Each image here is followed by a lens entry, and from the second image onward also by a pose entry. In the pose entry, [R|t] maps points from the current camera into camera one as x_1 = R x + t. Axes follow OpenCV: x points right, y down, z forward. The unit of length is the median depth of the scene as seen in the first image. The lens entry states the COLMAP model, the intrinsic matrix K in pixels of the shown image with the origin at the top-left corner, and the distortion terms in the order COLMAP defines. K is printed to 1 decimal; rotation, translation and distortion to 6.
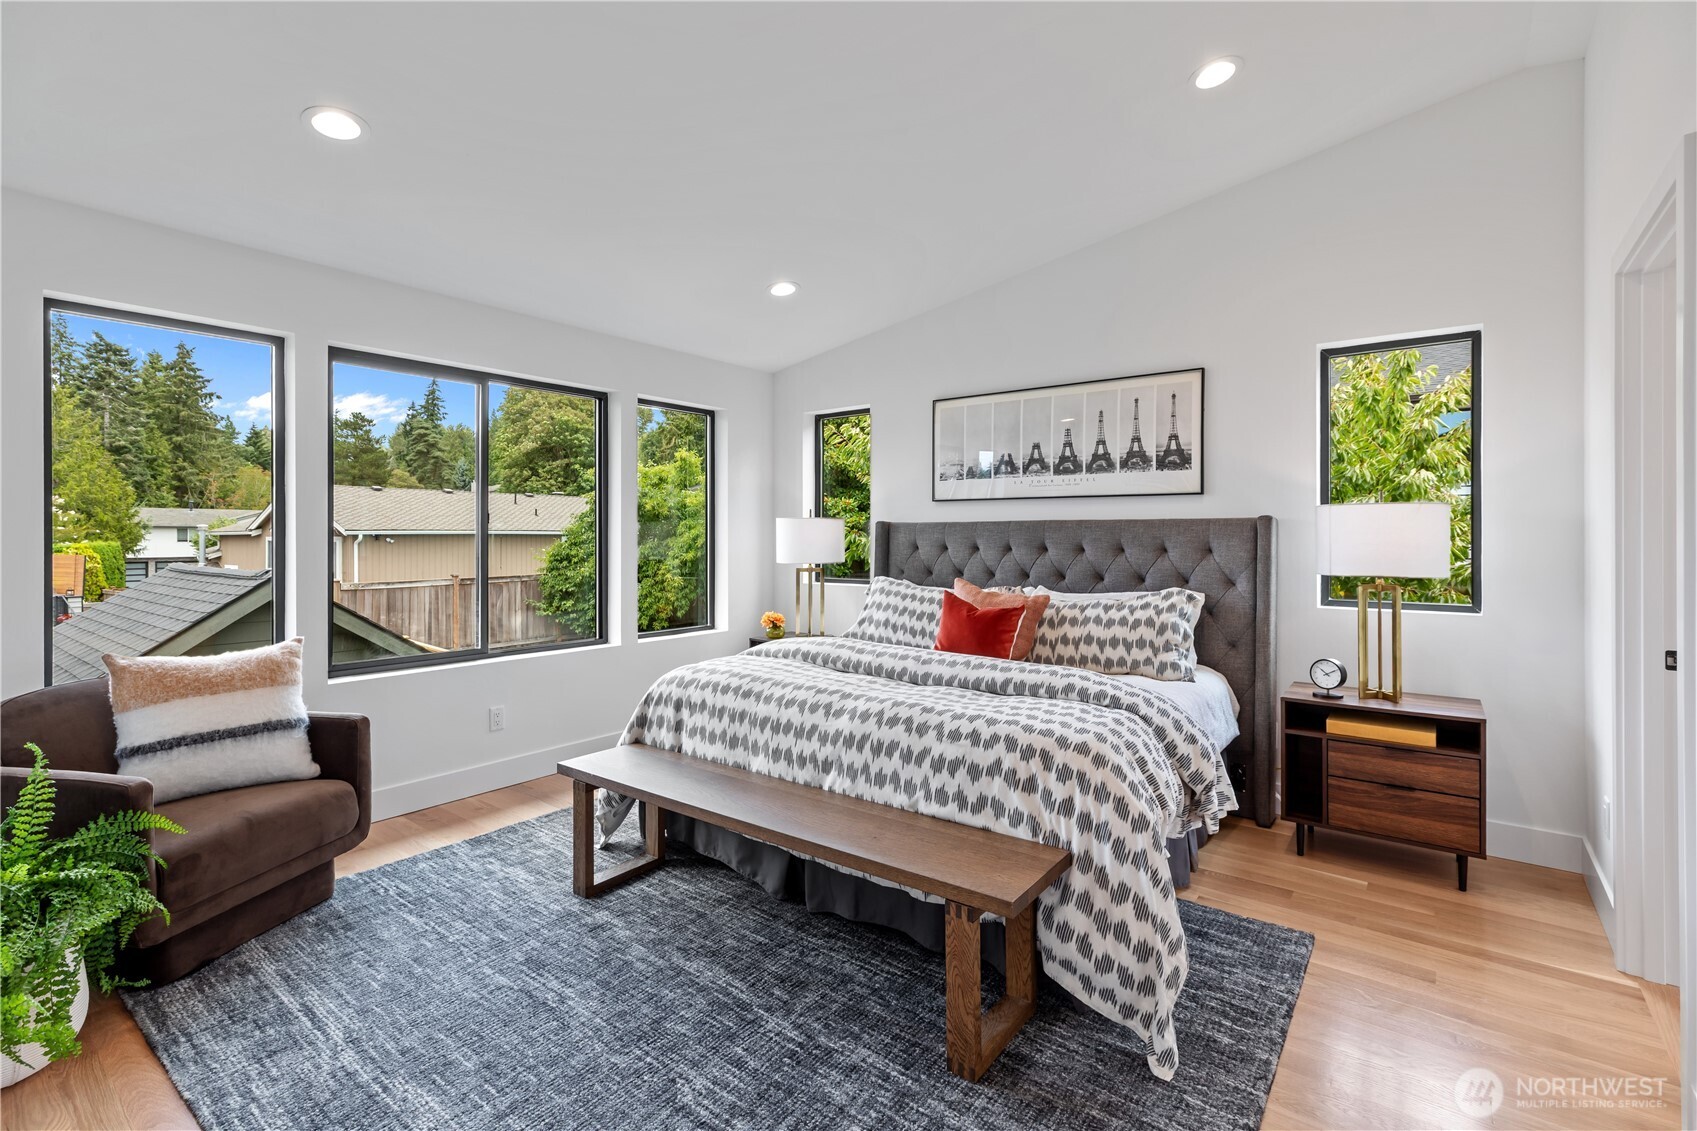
lens RADIAL K [[767.3, 0, 858.4], [0, 767.3, 553.4], [0, 0, 1]] dist [0.003972, -0.000424]
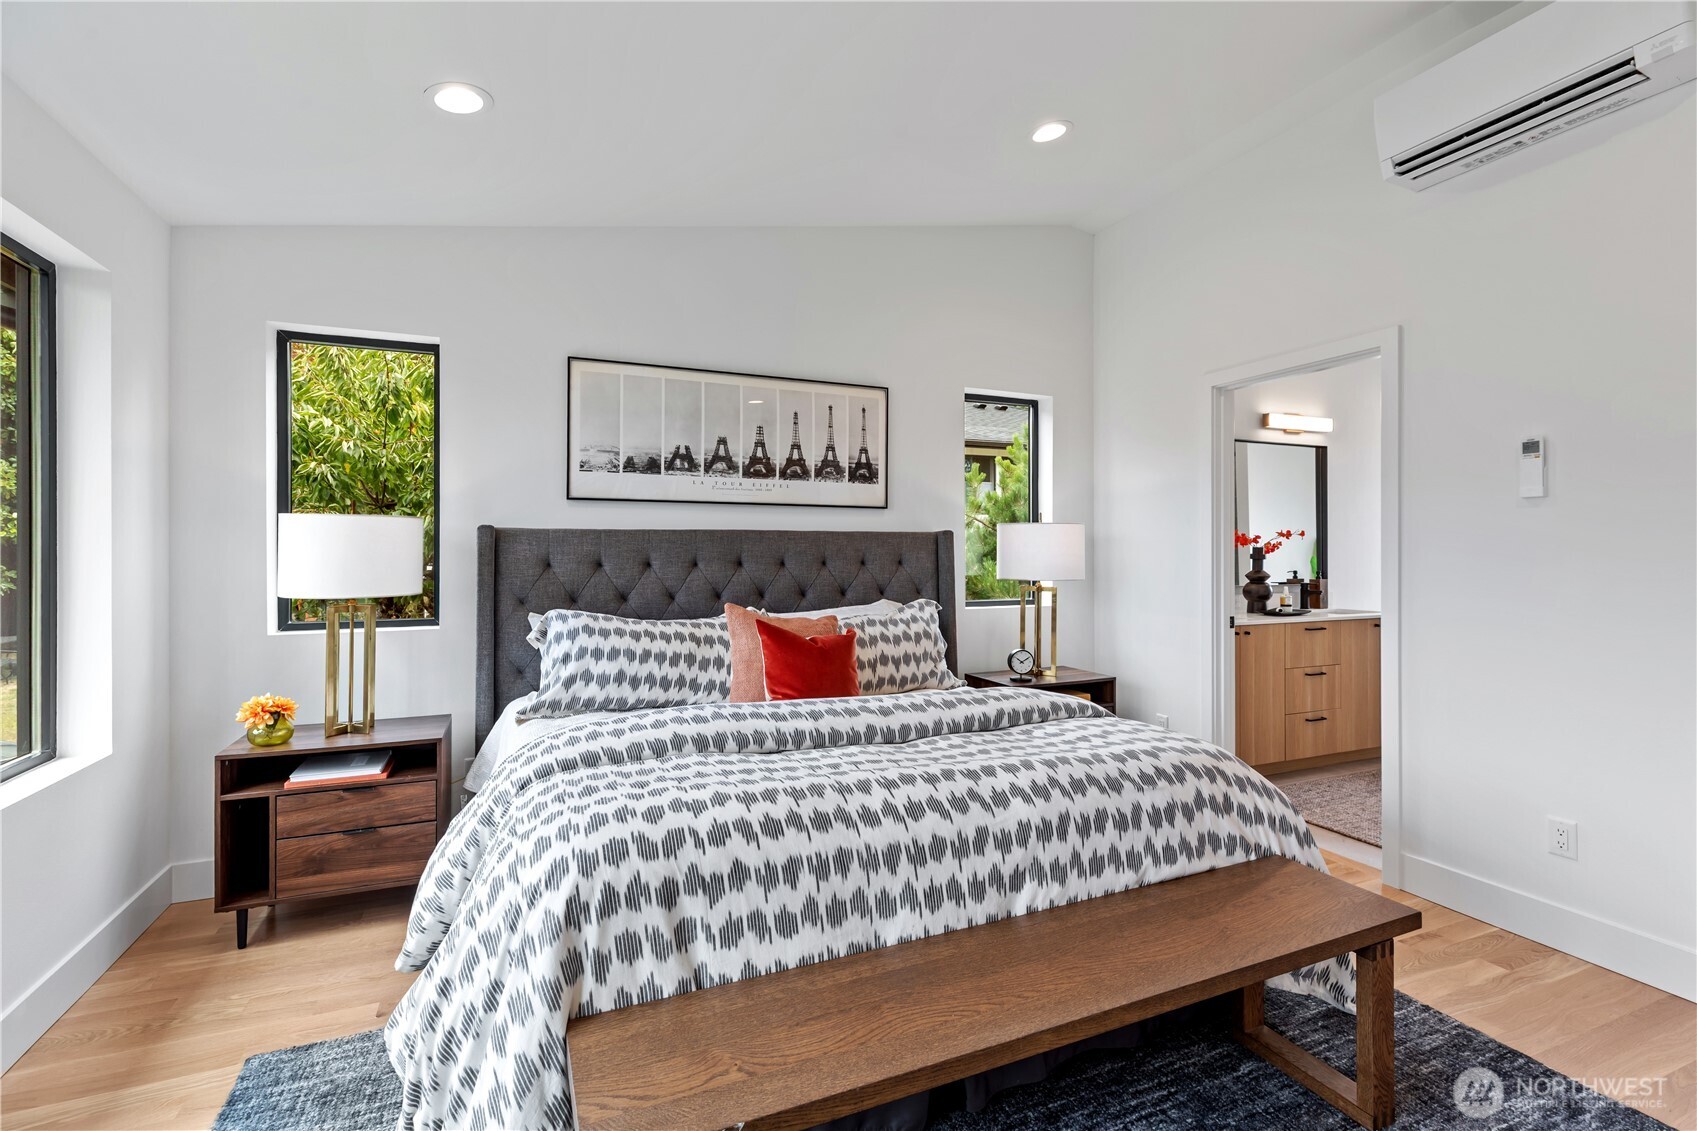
lens RADIAL K [[767.3, 0, 840.1], [0, 767.3, 552.2], [0, 0, 1]] dist [0.003972, -0.000424]
pose [[0.495476, -0.002962, 0.868617, -0.490906], [0.019501, 0.999780, -0.007715, -0.010652], [-0.868403, 0.020762, 0.495425, 0.538385]]
